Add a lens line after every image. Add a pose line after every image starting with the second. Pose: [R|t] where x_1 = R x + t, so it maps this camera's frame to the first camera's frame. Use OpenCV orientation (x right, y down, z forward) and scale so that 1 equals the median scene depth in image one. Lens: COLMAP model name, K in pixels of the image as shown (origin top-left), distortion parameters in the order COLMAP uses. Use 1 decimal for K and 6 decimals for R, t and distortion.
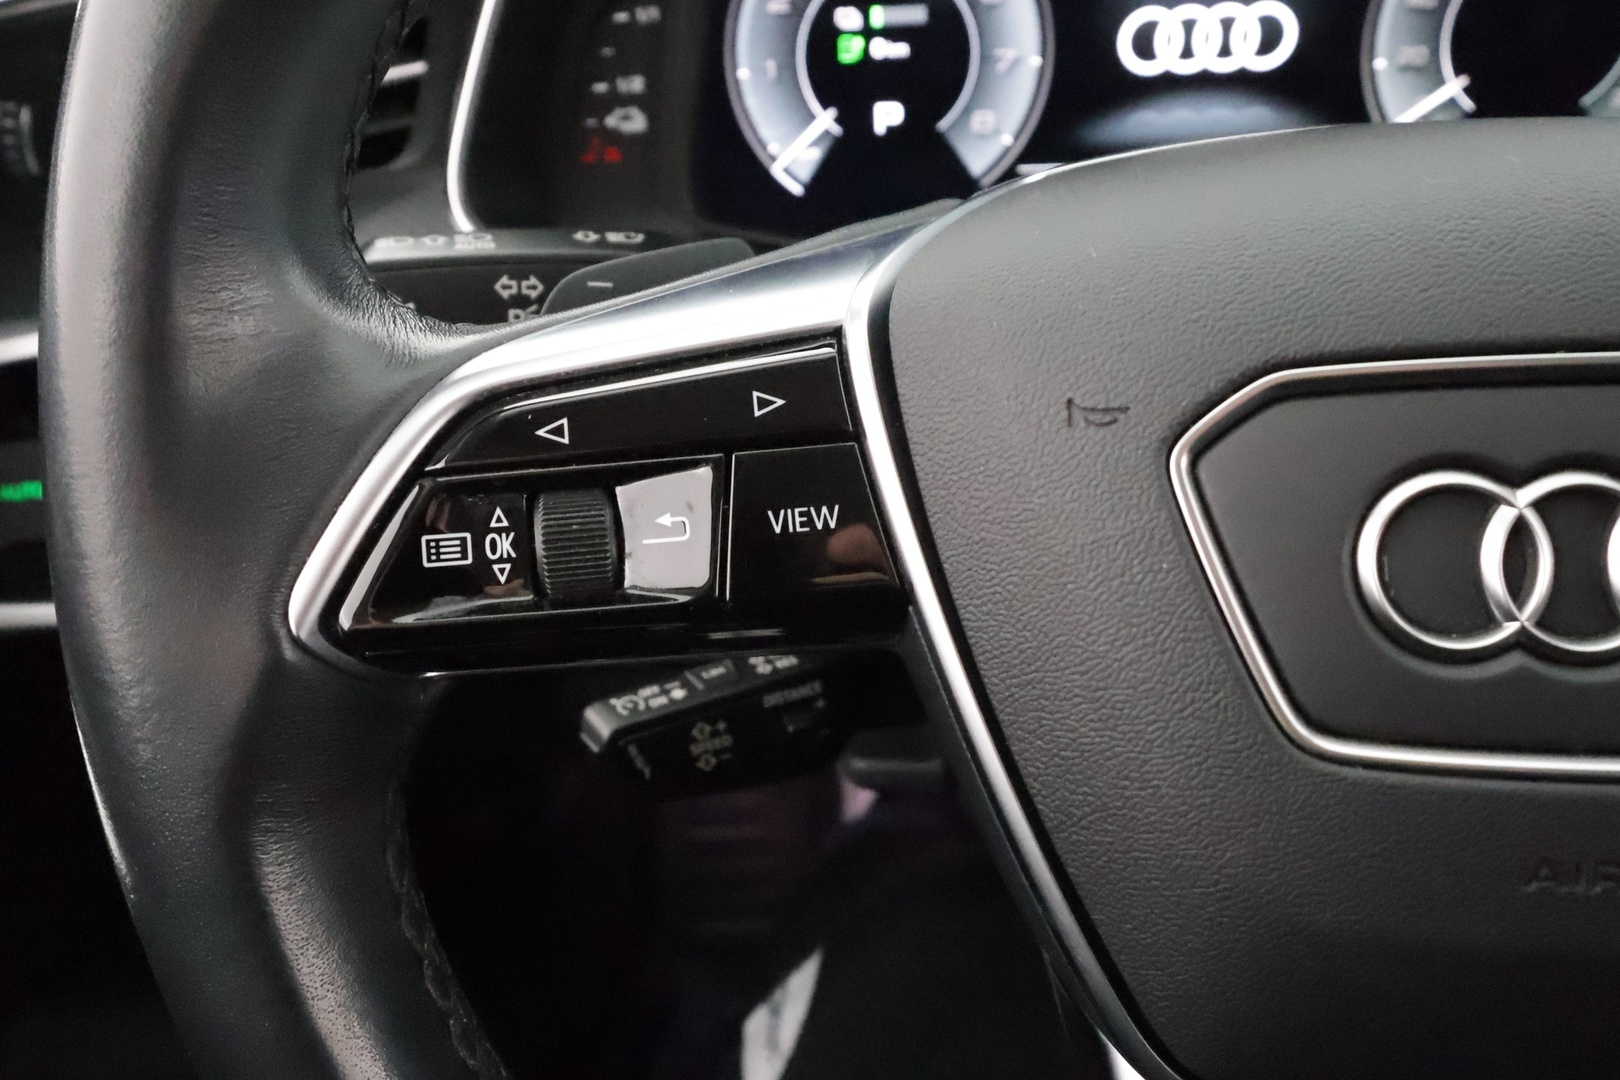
lens RADIAL K [[1275.3, 0, 810.6], [0, 1275.3, 547.8], [0, 0, 1]] dist [0.007916, -0.007166]
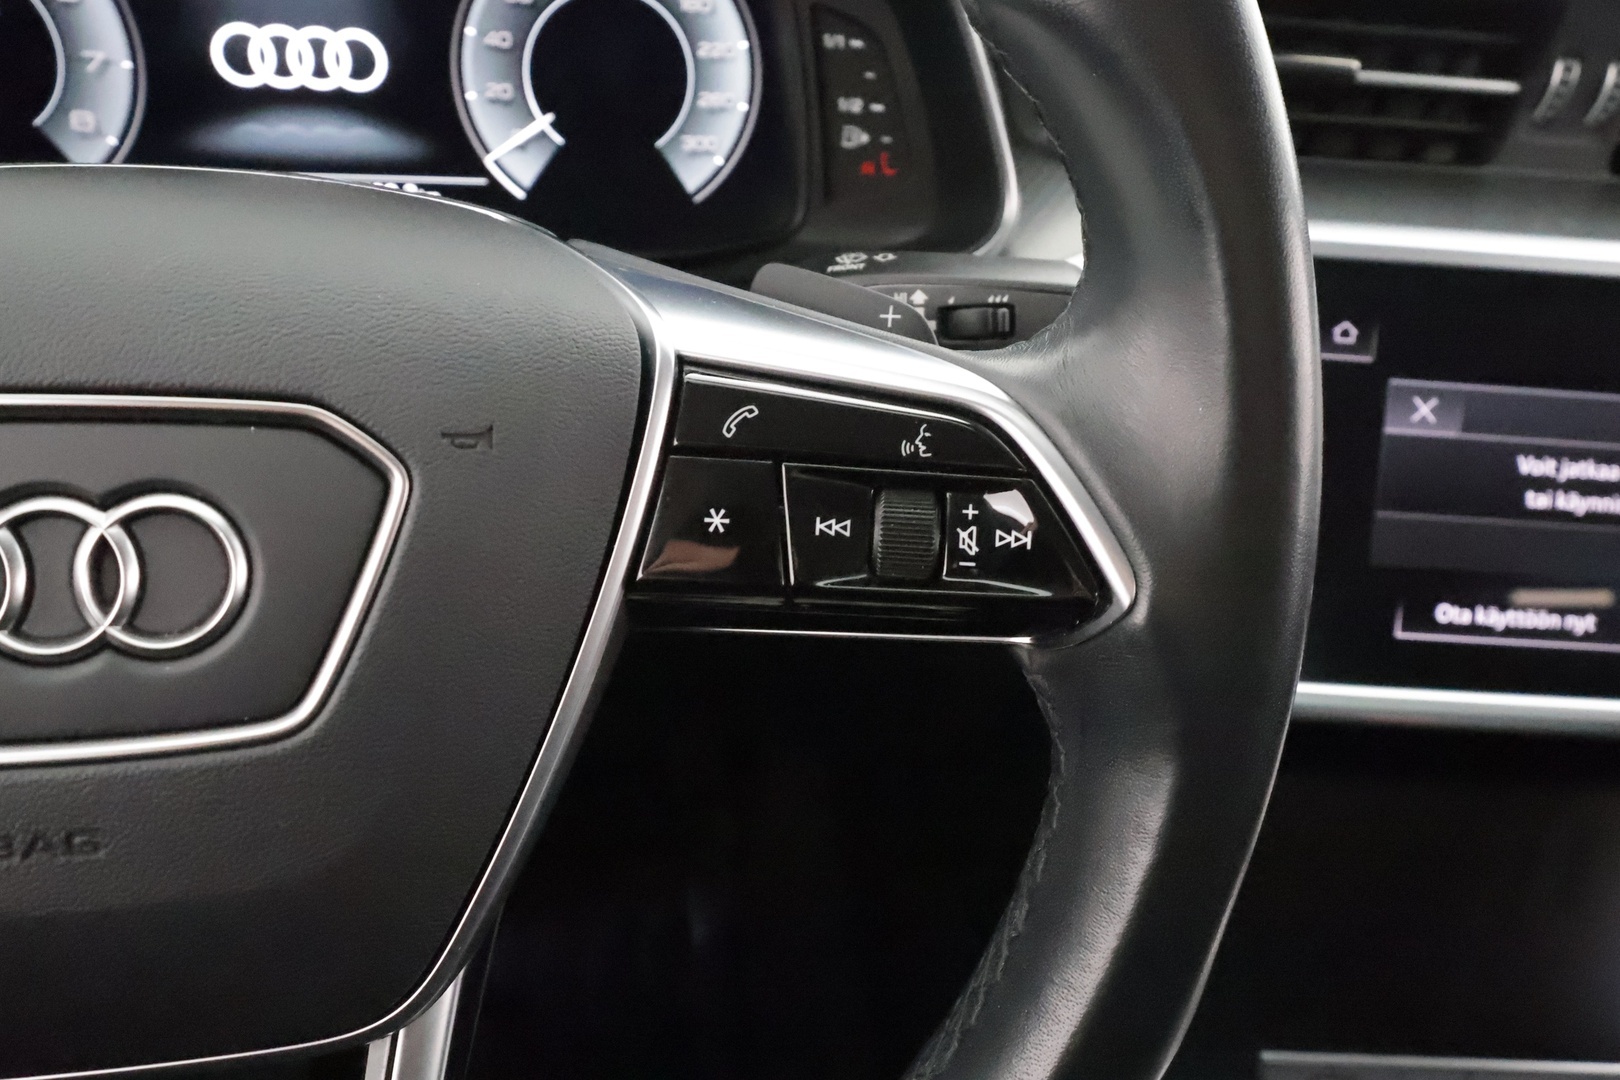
lens RADIAL K [[1275.3, 0, 810.6], [0, 1275.3, 547.8], [0, 0, 1]] dist [0.007916, -0.007166]
pose [[0.957981, -0.020827, 0.286075, 0.544757], [0.018684, 0.999773, 0.010217, -0.002326], [-0.286223, -0.004442, 0.958153, -0.162418]]
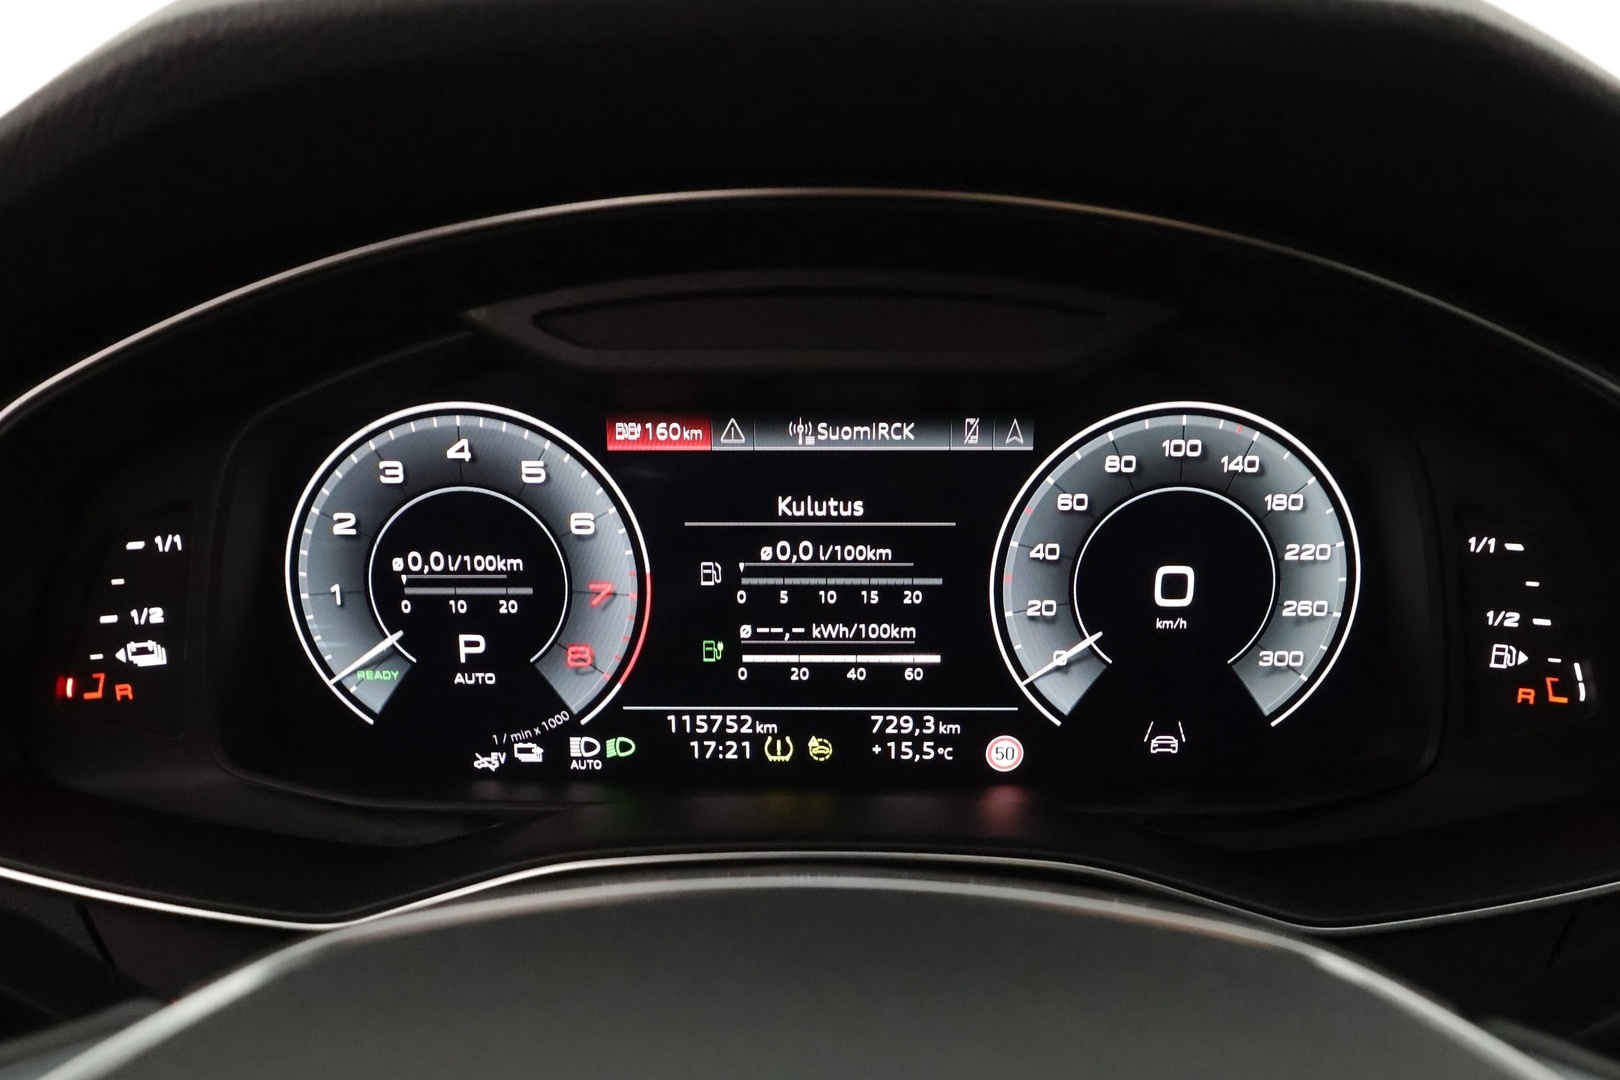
lens RADIAL K [[1275.3, 0, 810.6], [0, 1275.3, 547.8], [0, 0, 1]] dist [0.007916, -0.007166]
pose [[0.996467, 0.030594, 0.078211, 0.313955], [-0.009510, 0.966400, -0.256865, -0.256457], [-0.083442, 0.255214, 0.963277, 0.168116]]
